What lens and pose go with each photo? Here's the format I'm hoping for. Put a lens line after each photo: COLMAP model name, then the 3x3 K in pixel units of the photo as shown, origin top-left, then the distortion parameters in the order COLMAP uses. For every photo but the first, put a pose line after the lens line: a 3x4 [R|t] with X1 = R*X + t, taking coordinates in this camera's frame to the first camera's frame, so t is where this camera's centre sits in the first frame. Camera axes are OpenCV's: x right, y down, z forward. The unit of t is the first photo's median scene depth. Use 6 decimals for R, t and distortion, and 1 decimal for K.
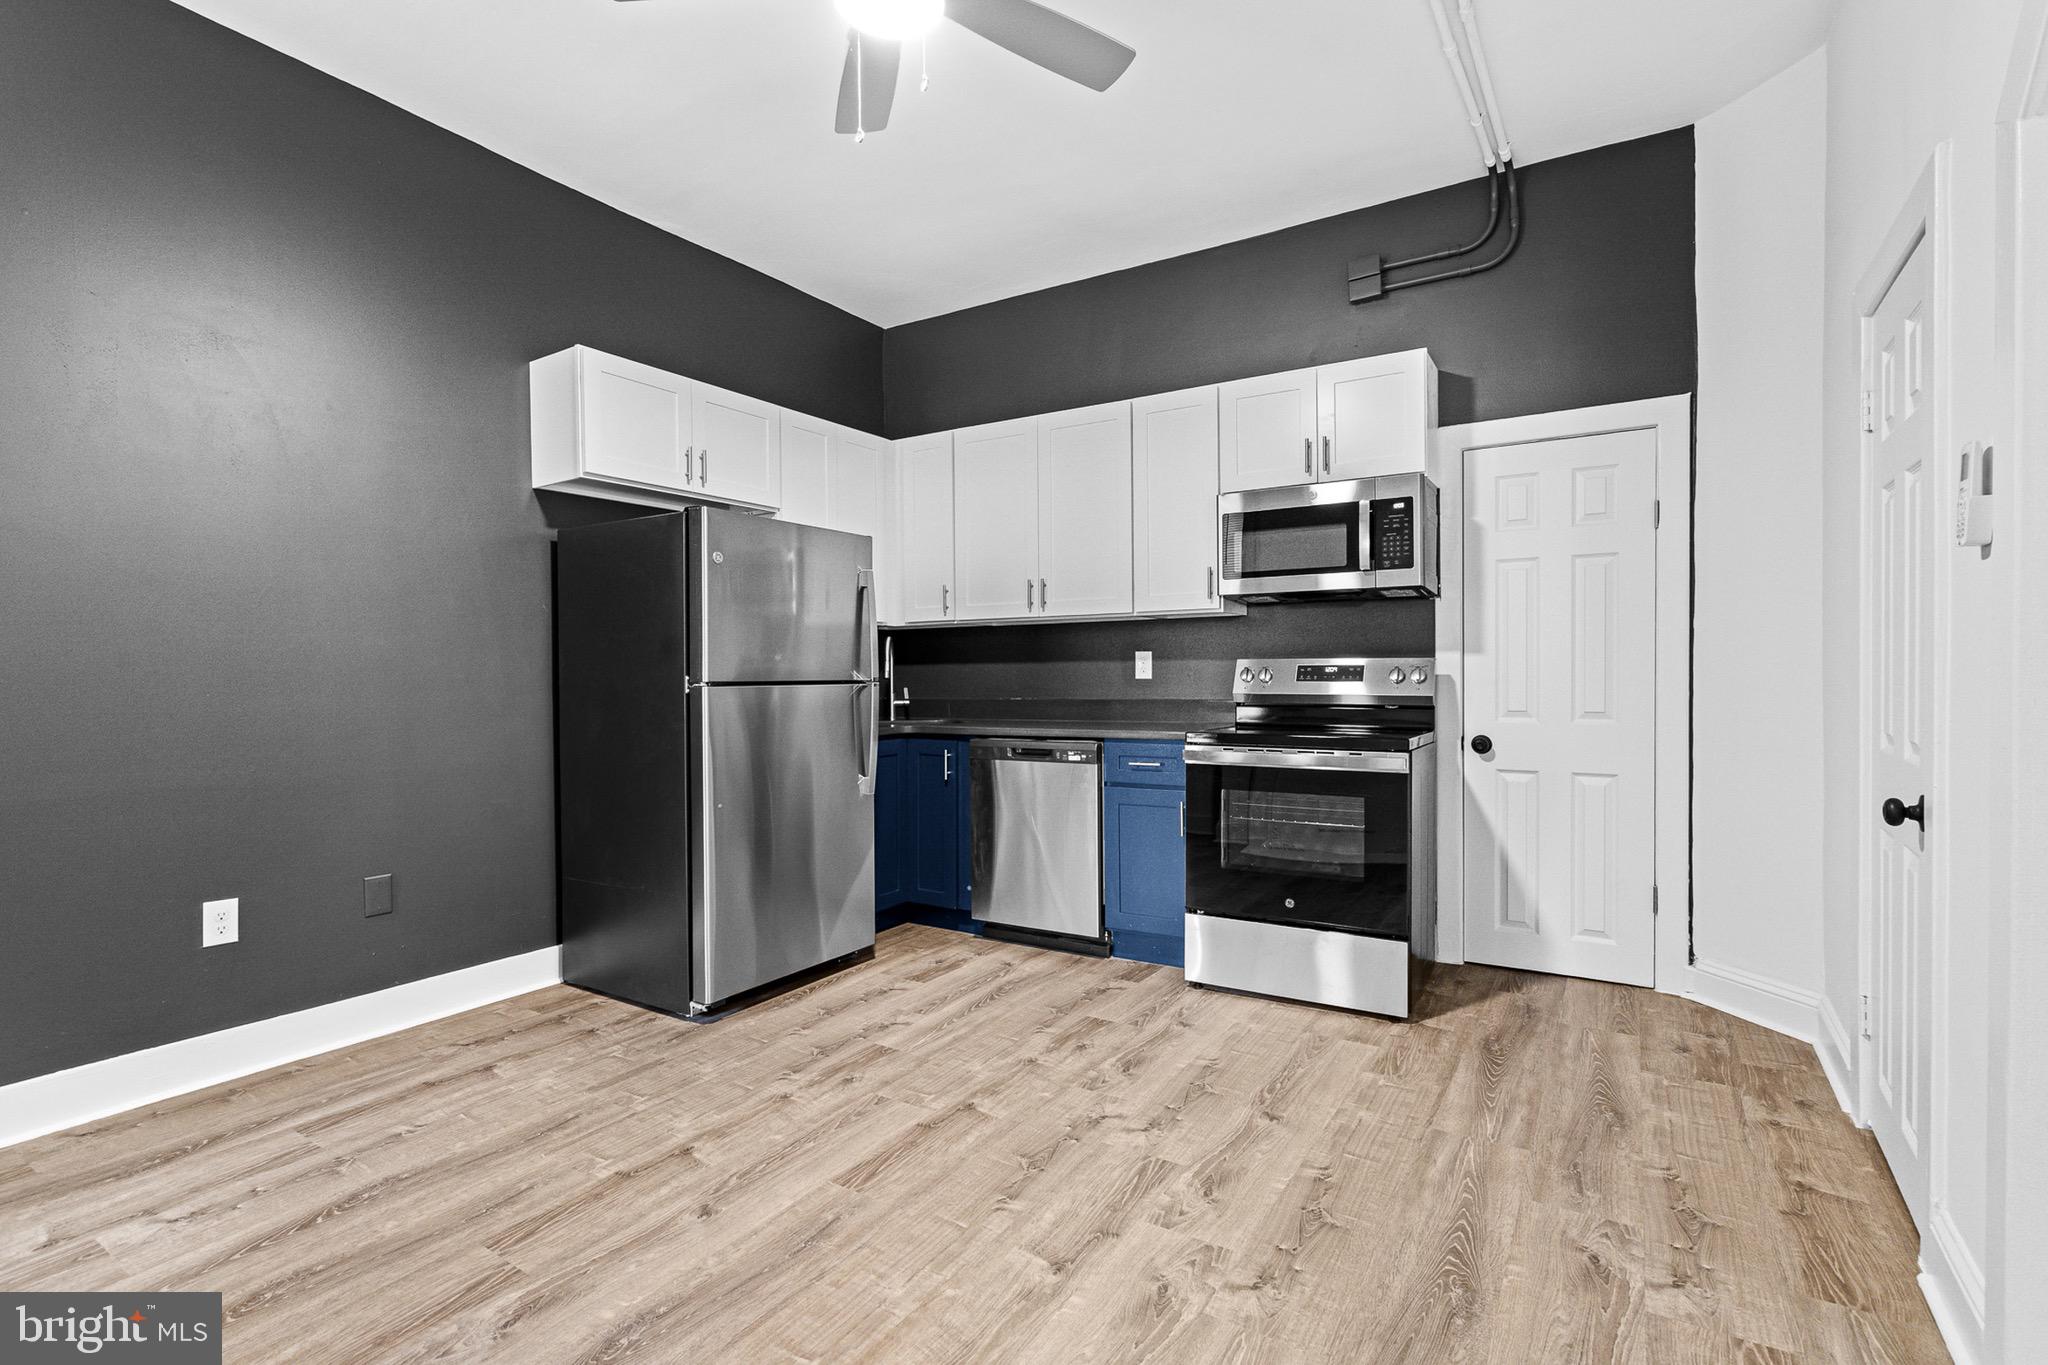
lens RADIAL K [[929.5, 0, 1013.7], [0, 929.5, 679.3], [0, 0, 1]] dist [-0.001582, -0.000234]
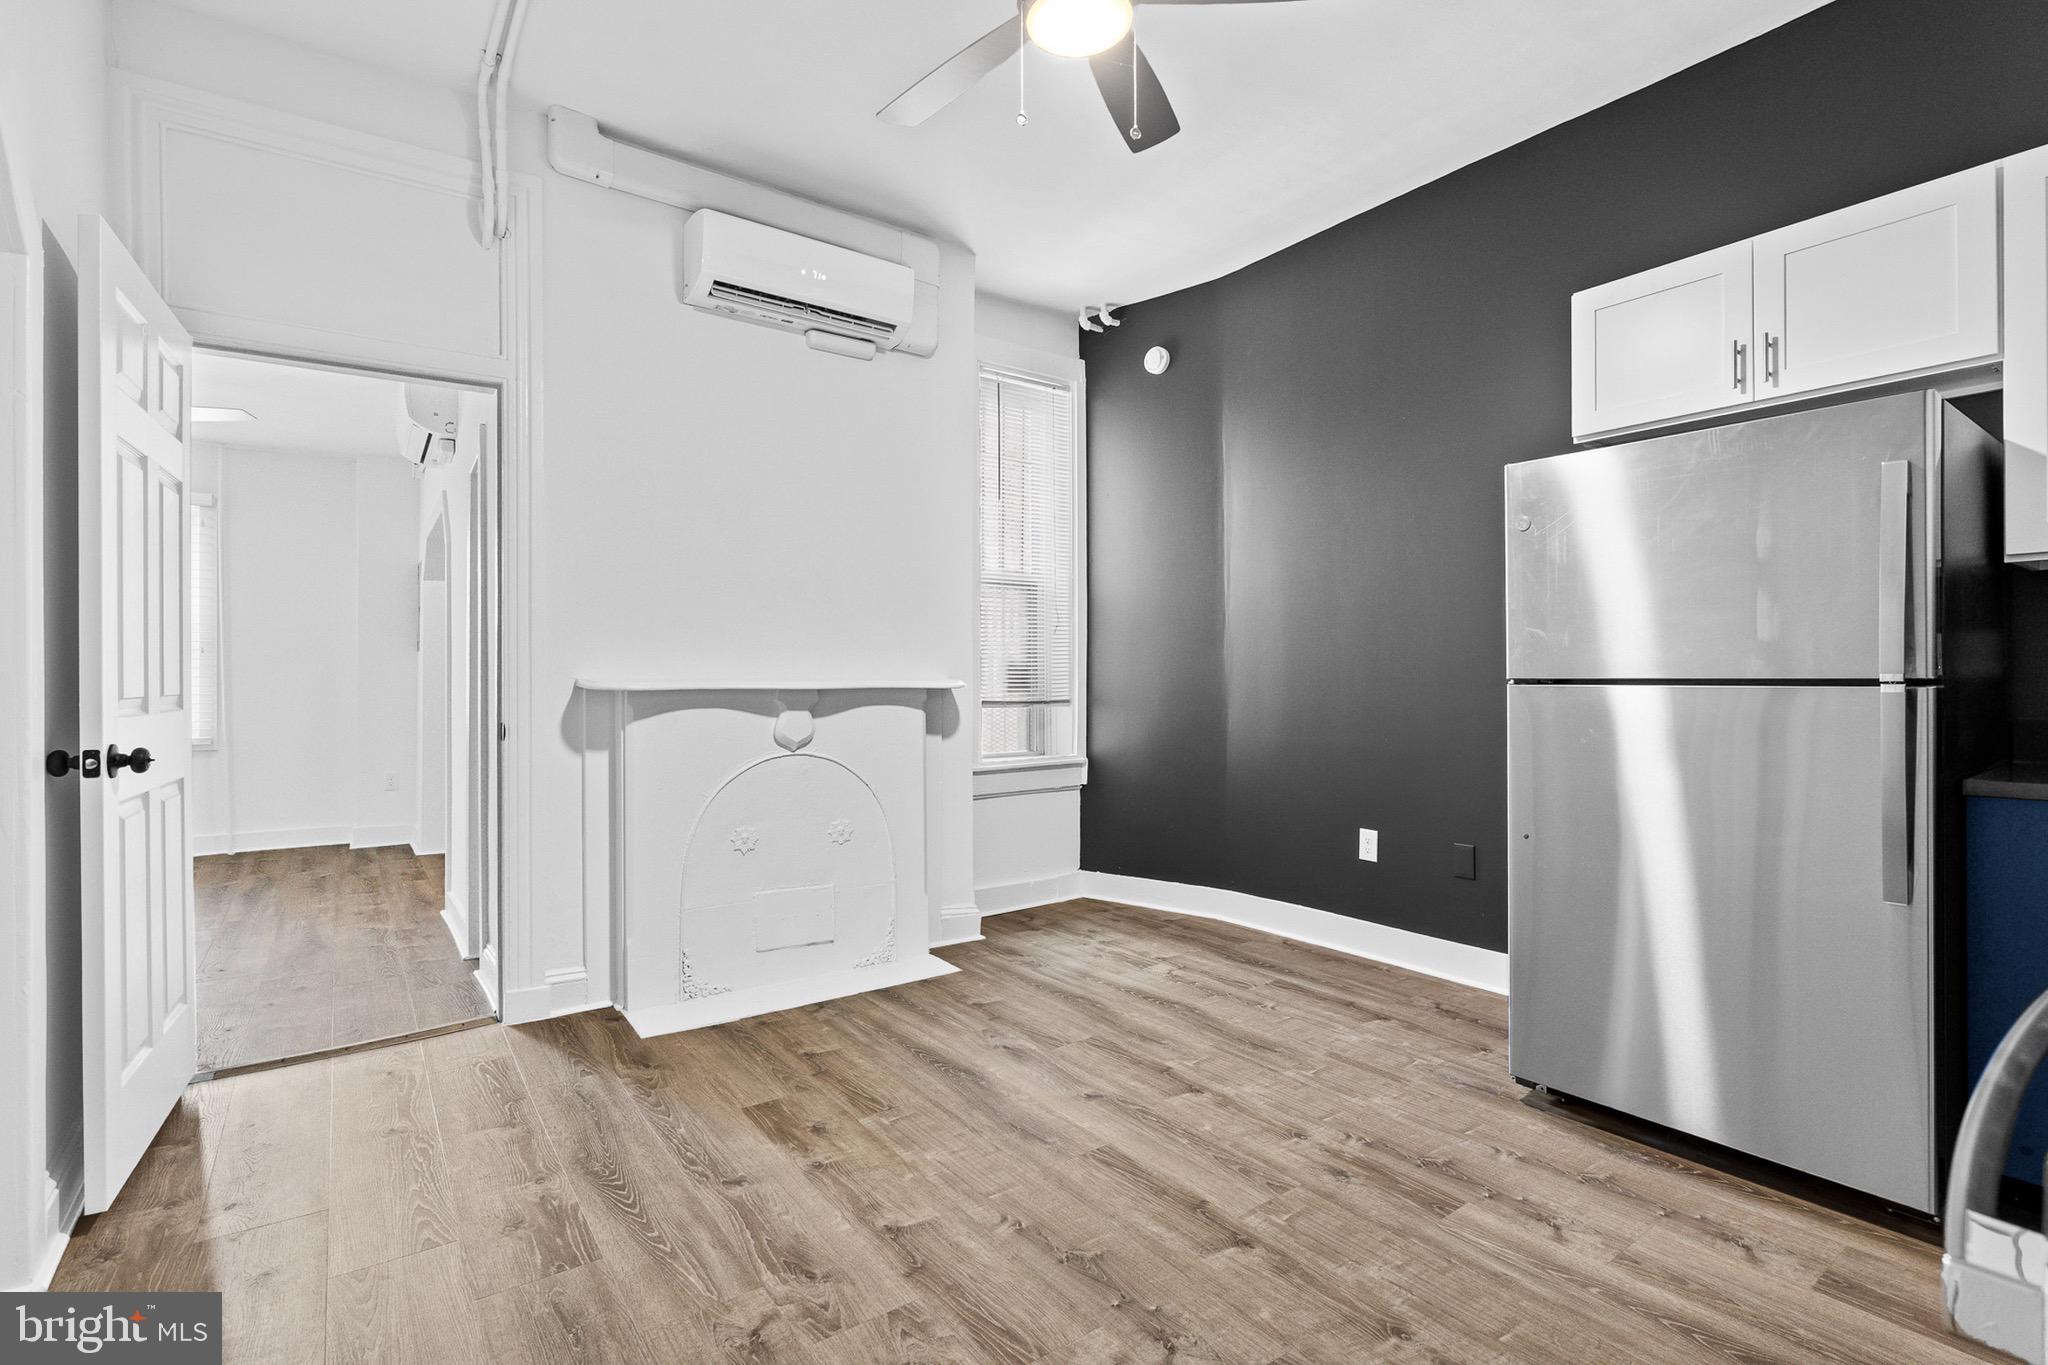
lens RADIAL K [[929.5, 0, 1013.7], [0, 929.5, 679.3], [0, 0, 1]] dist [-0.001582, -0.000234]
pose [[-0.349031, 0.010200, -0.937056, 0.747451], [0.004257, 0.999948, 0.009298, -0.005670], [0.937102, -0.000744, -0.349056, 1.132941]]
